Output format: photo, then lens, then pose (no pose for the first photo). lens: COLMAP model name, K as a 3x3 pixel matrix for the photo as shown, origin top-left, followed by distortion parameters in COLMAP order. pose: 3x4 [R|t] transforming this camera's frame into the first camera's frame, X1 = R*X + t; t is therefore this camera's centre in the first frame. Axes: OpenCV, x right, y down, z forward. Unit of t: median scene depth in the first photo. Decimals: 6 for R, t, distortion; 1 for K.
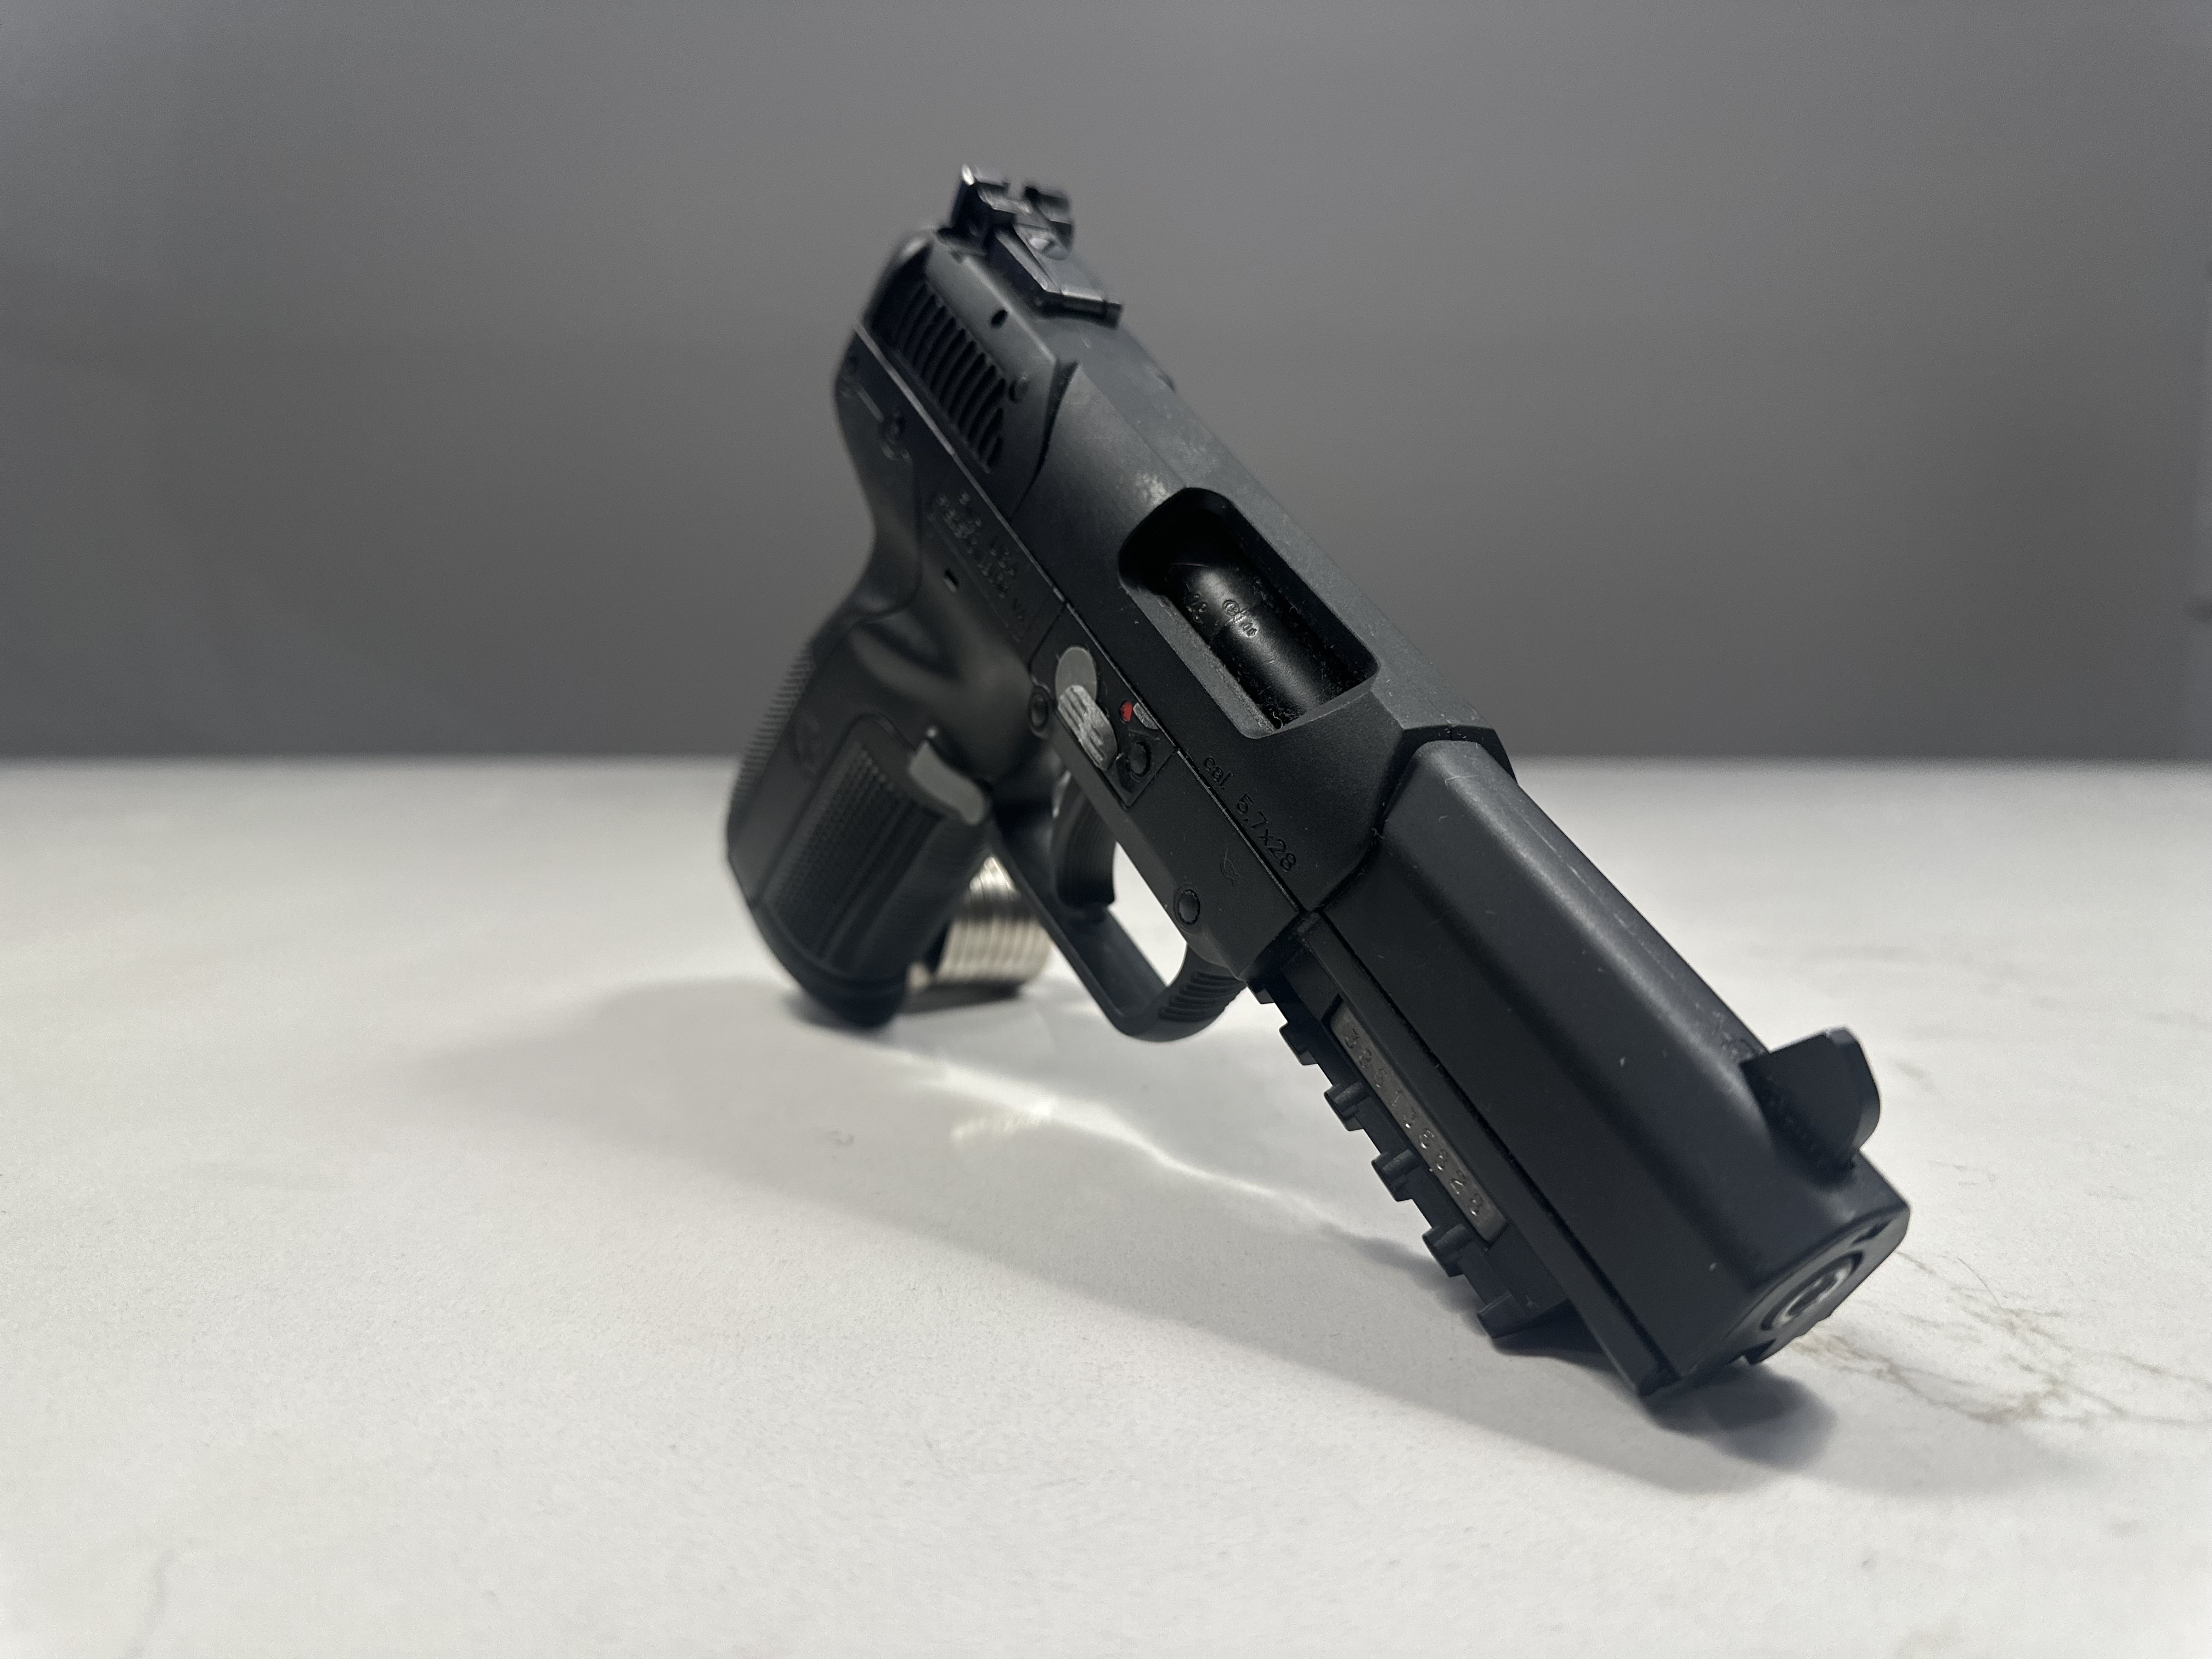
lens RADIAL K [[1534.3, 0, 1118.2], [0, 1534.3, 828.3], [0, 0, 1]] dist [-0.021352, 0.006703]
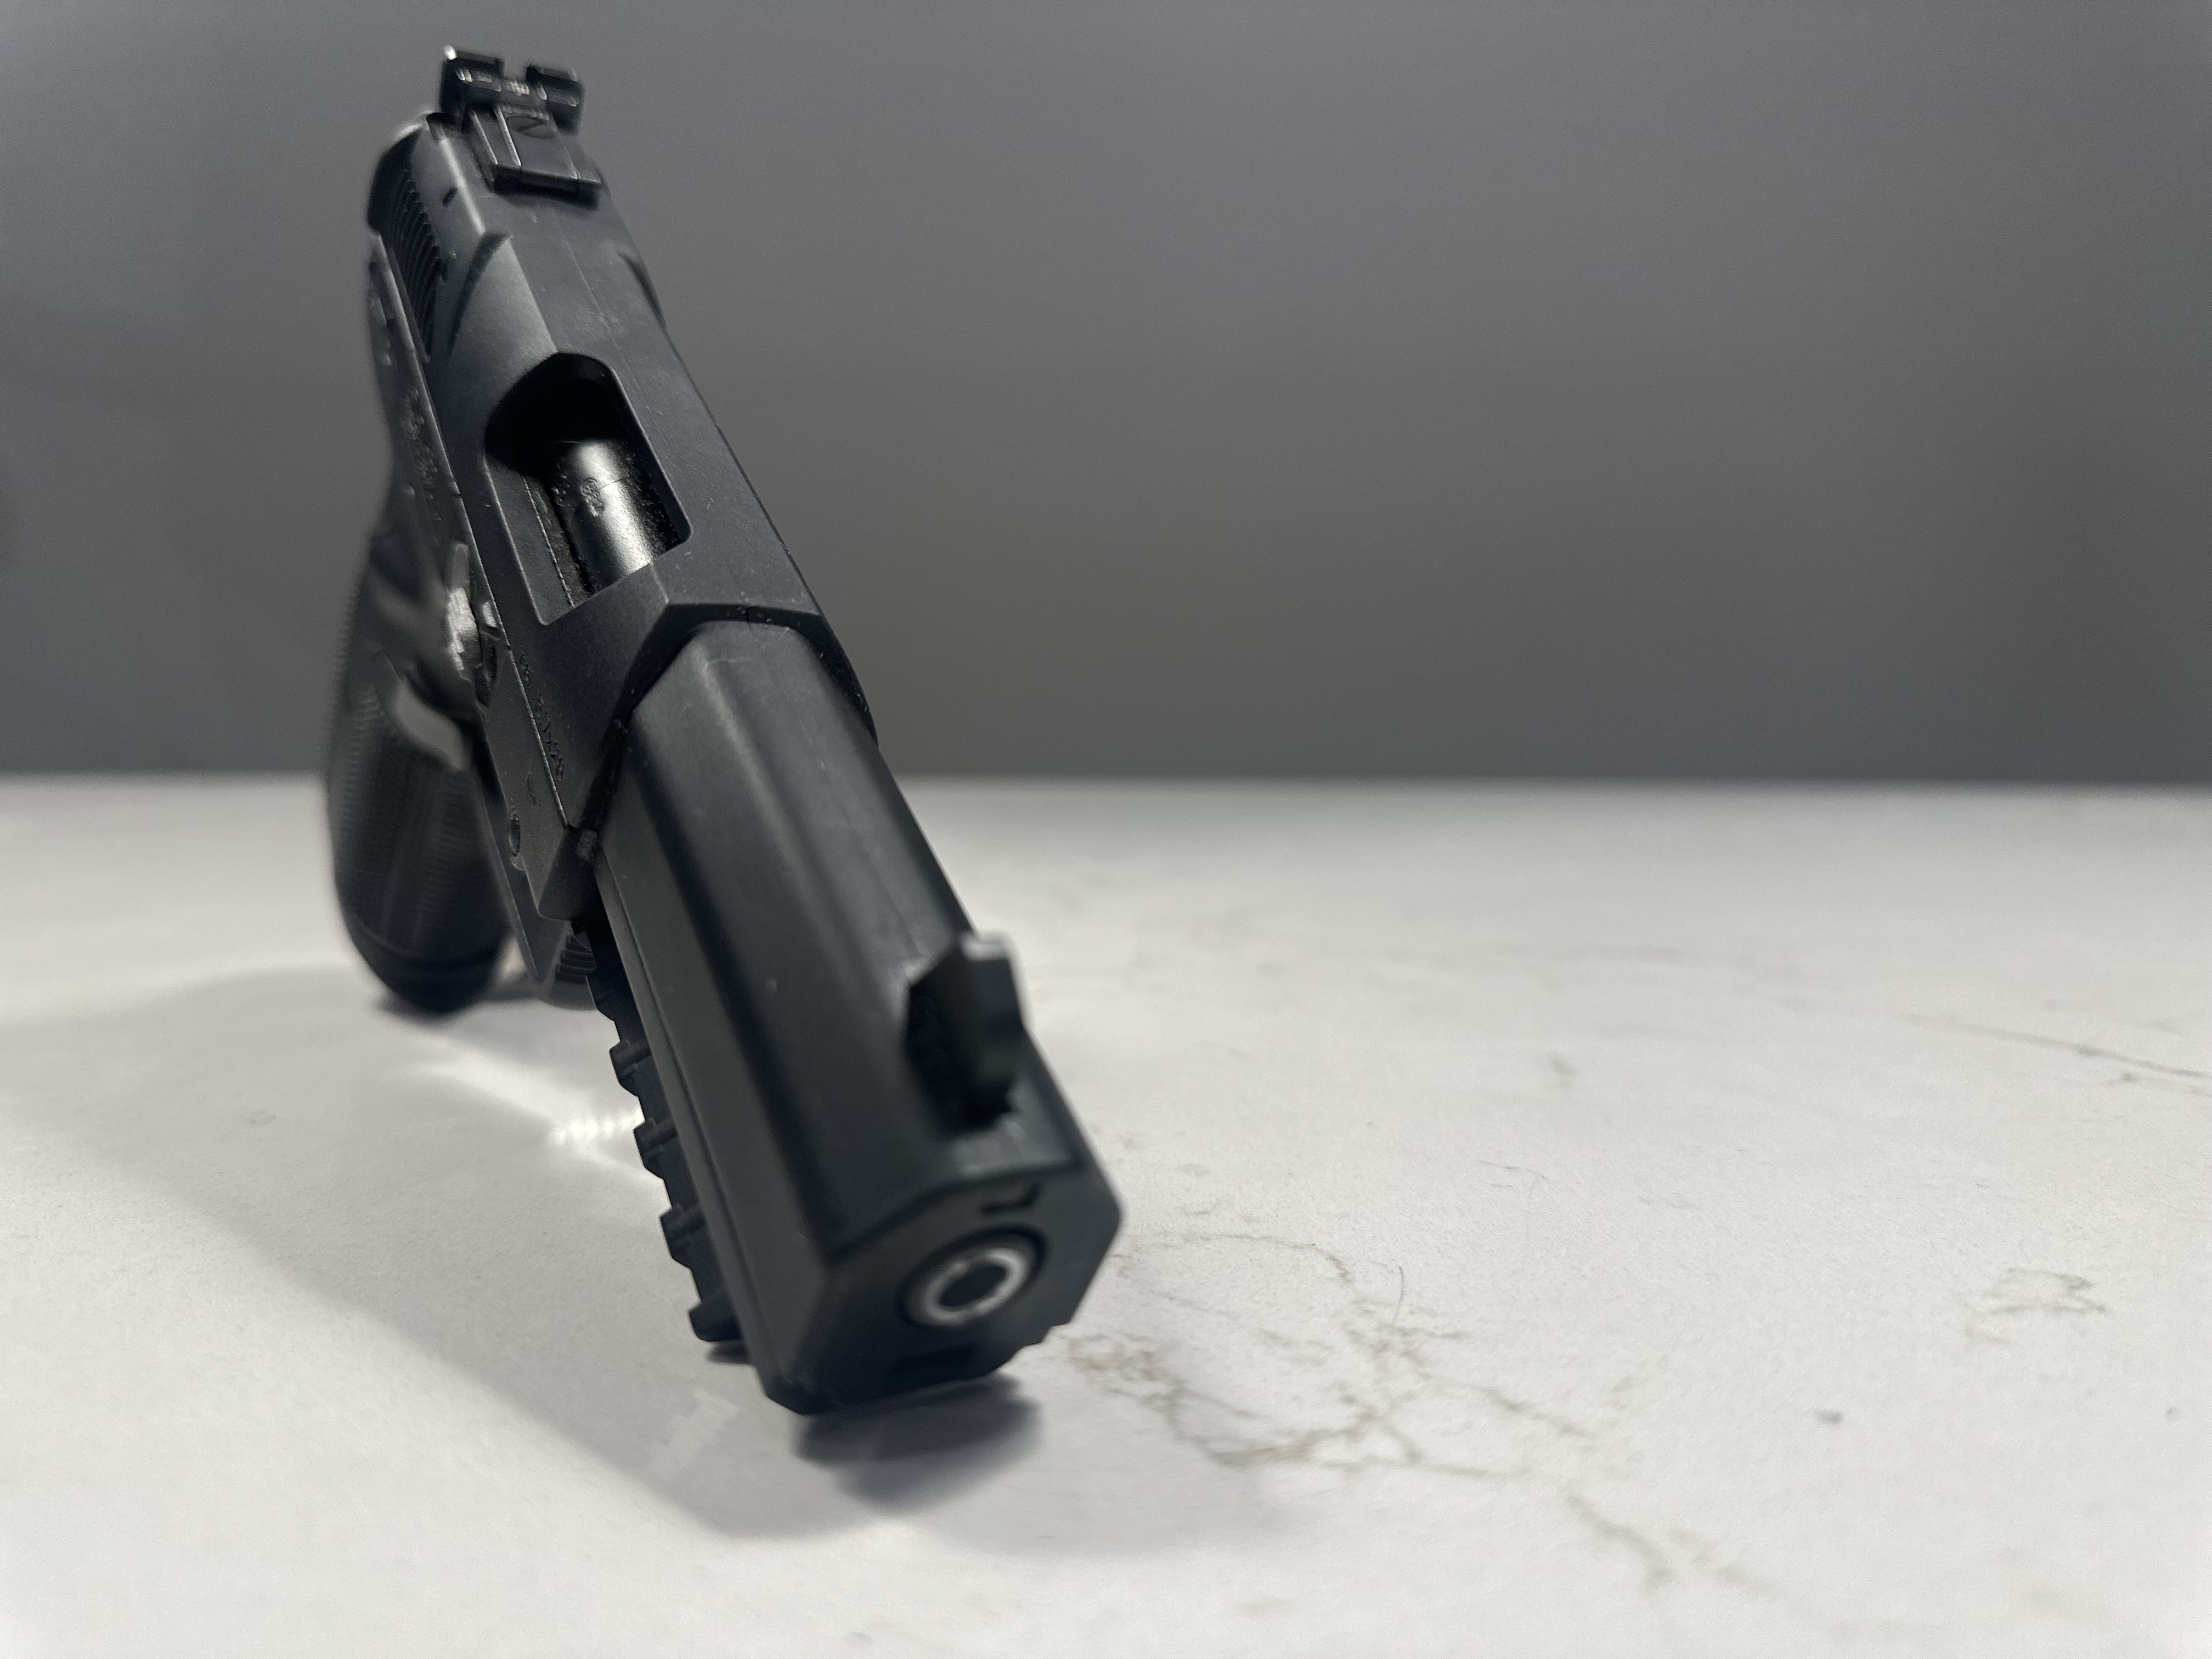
lens RADIAL K [[1530.5, 0, 1106.0], [0, 1530.5, 829.5], [0, 0, 1]] dist [0.004648, -0.002796]
pose [[0.997061, 0.002065, -0.076581, 0.390235], [-0.005743, 0.998838, -0.047841, 0.080455], [0.076393, 0.048140, 0.995915, 0.161491]]
